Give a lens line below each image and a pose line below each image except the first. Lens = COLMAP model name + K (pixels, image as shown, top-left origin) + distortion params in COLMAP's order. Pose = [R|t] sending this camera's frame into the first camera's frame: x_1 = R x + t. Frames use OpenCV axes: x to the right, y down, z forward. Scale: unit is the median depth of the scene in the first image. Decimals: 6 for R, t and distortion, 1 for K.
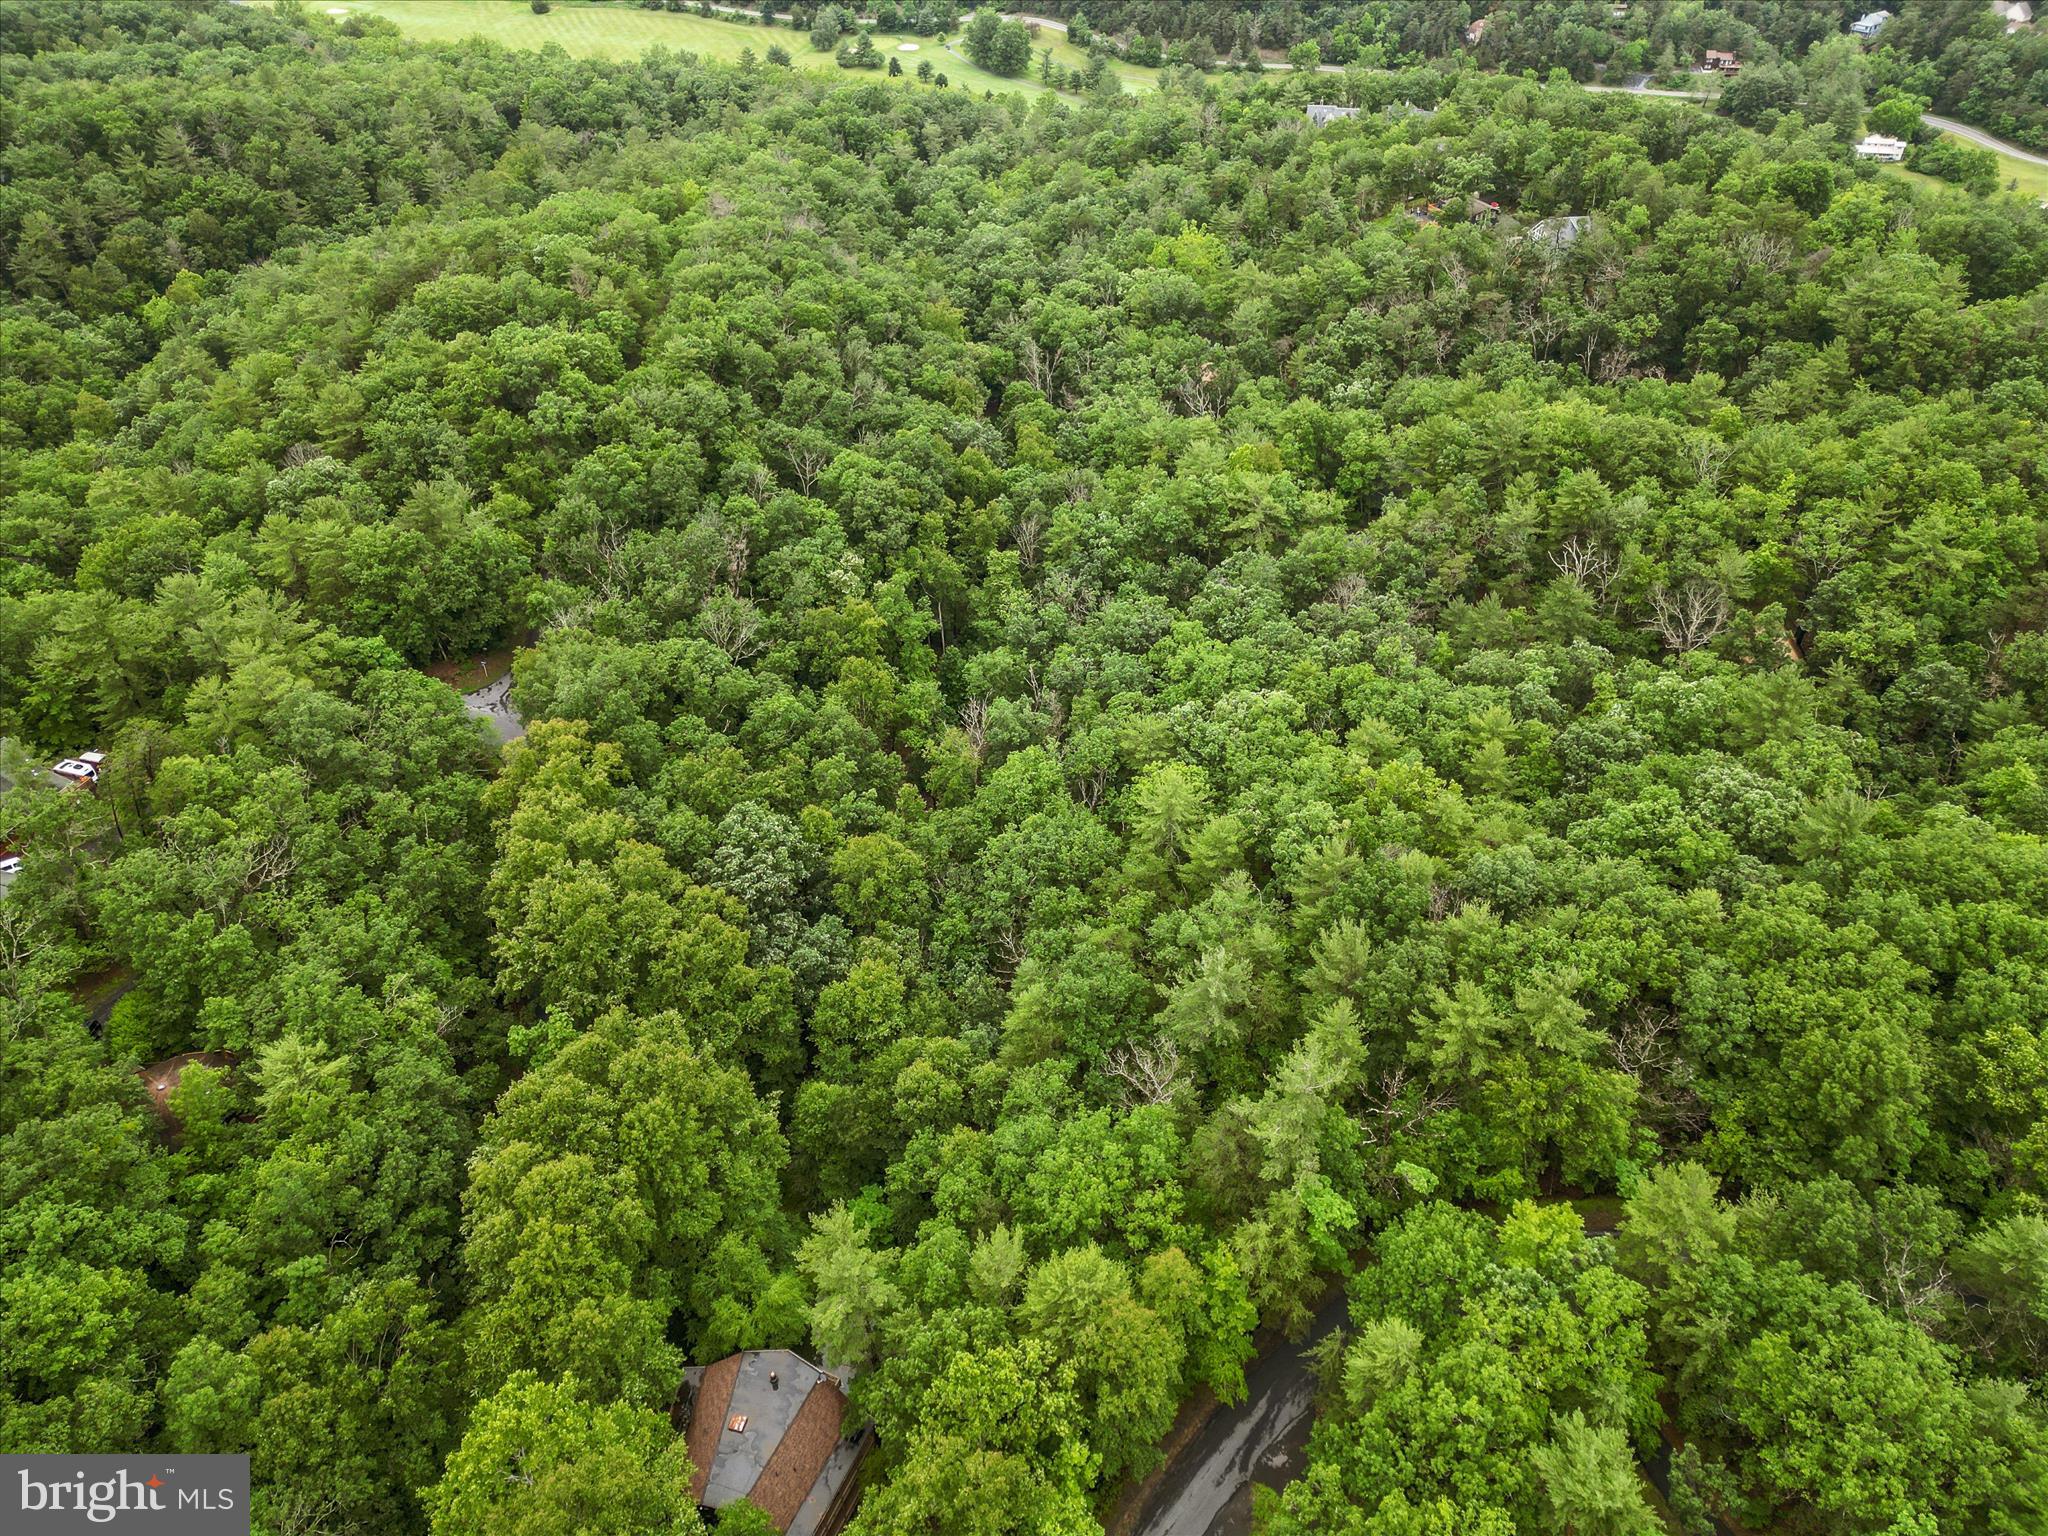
lens RADIAL K [[1420.3, 0, 1024.0], [0, 1420.3, 768.0], [0, 0, 1]] dist [0.076135, -0.063396]
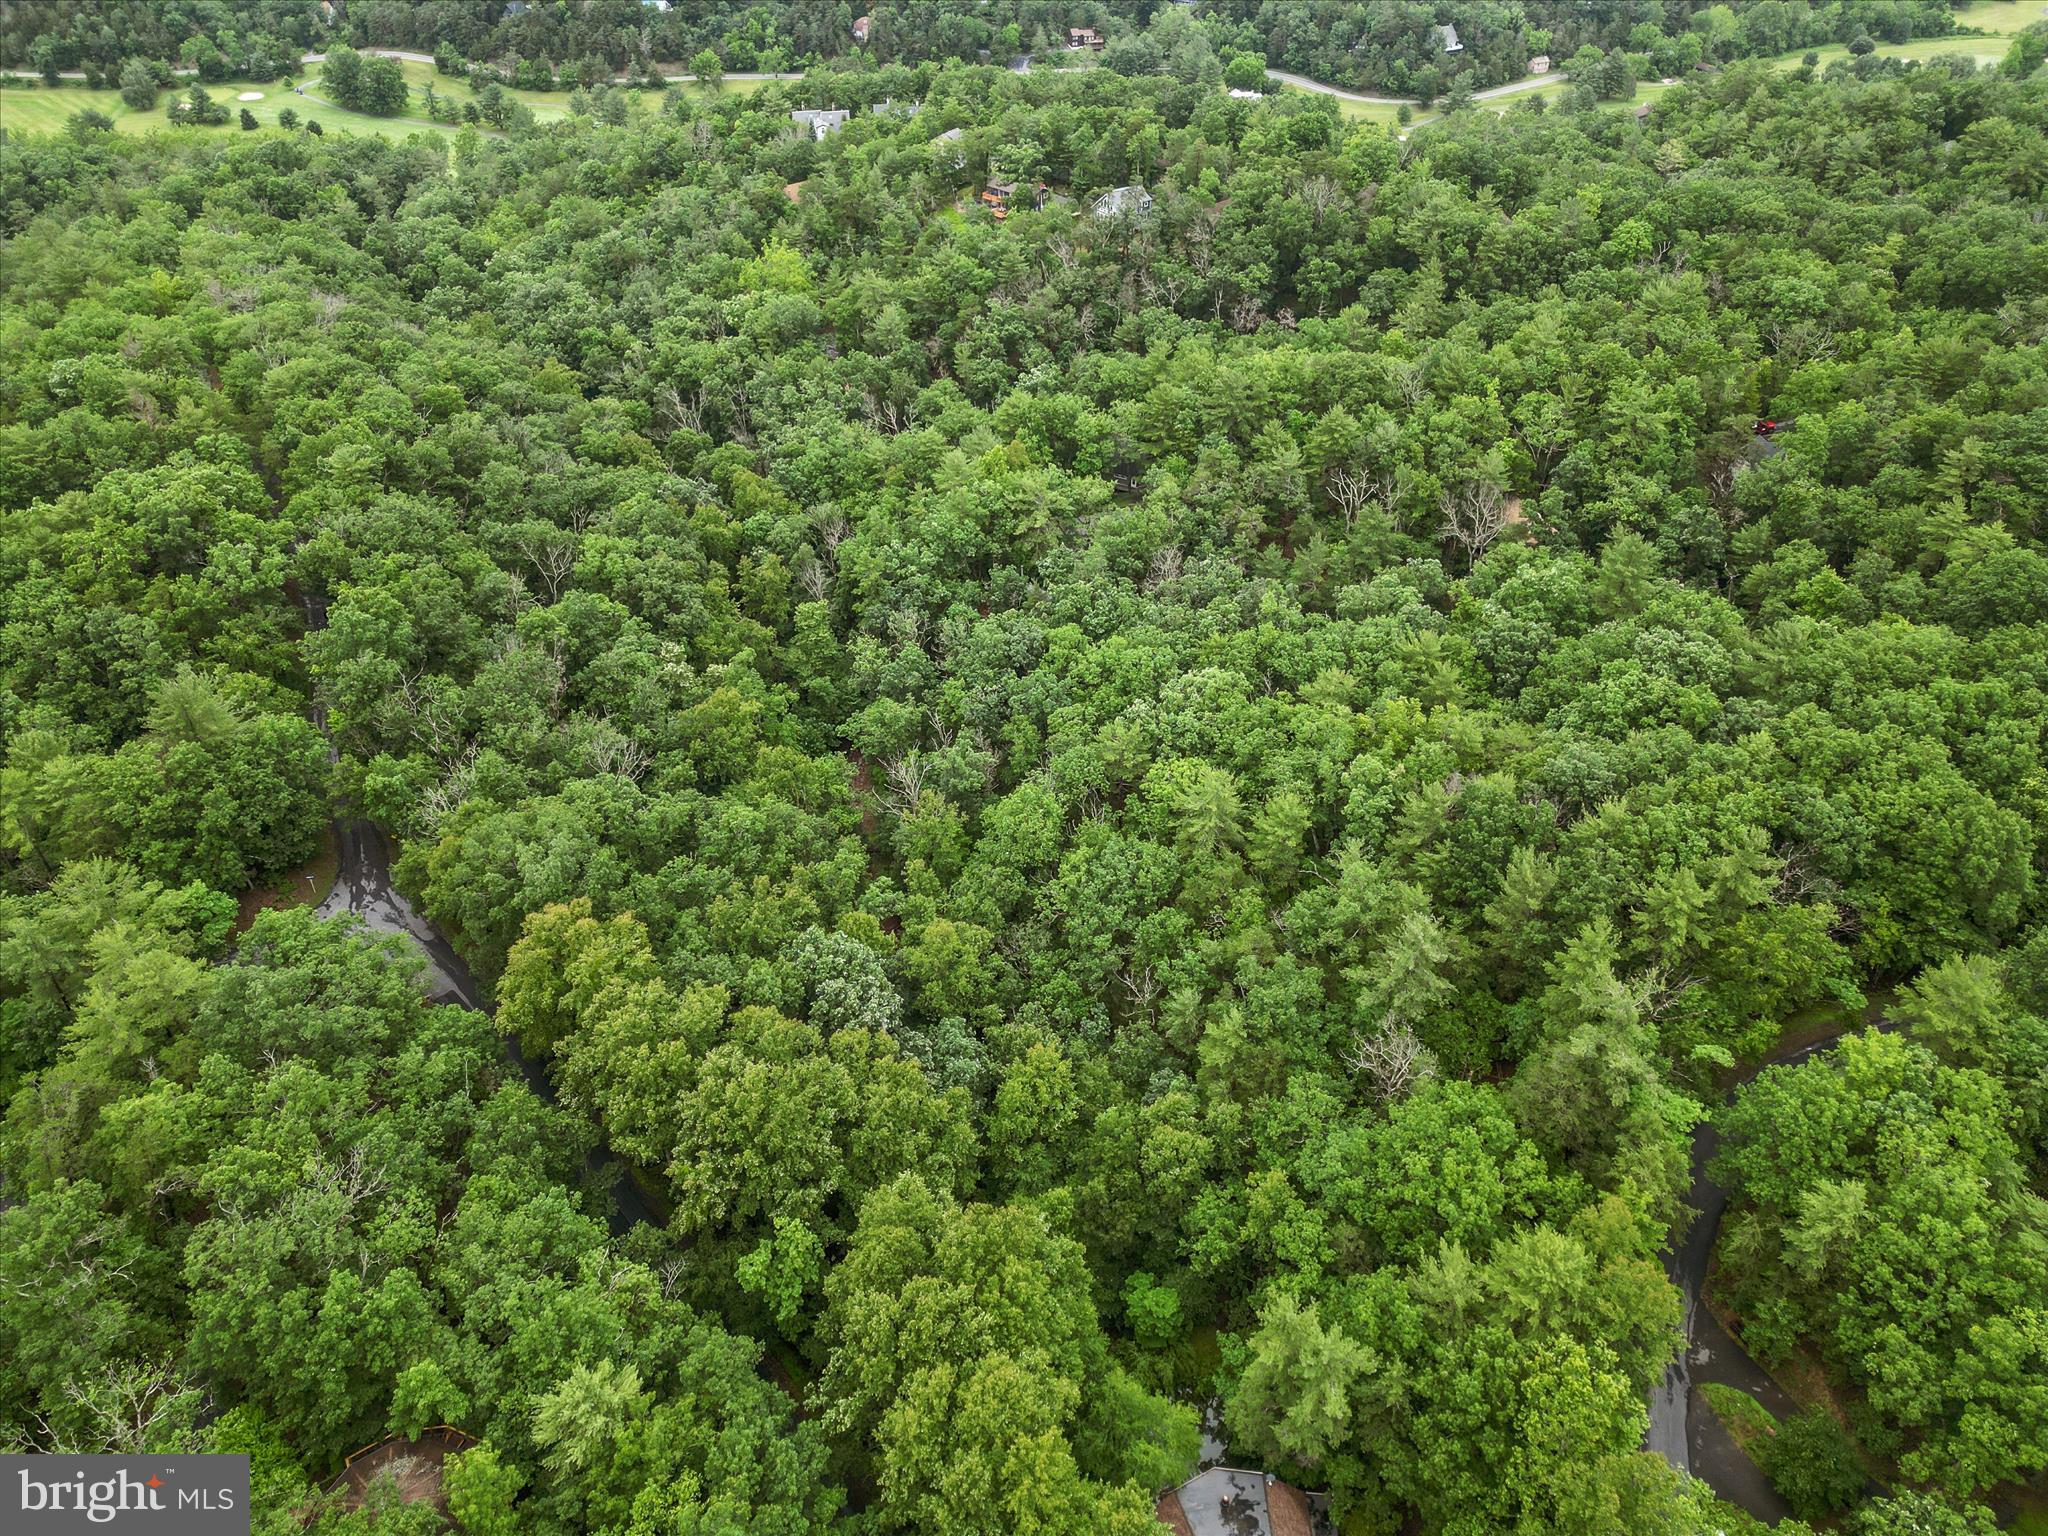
lens RADIAL K [[1420.3, 0, 1024.0], [0, 1420.3, 768.0], [0, 0, 1]] dist [0.076135, -0.063396]
pose [[0.896635, -0.268612, 0.351986, -0.219626], [0.270204, 0.961722, 0.045613, -0.047014], [-0.350765, 0.054210, 0.934893, 0.070656]]
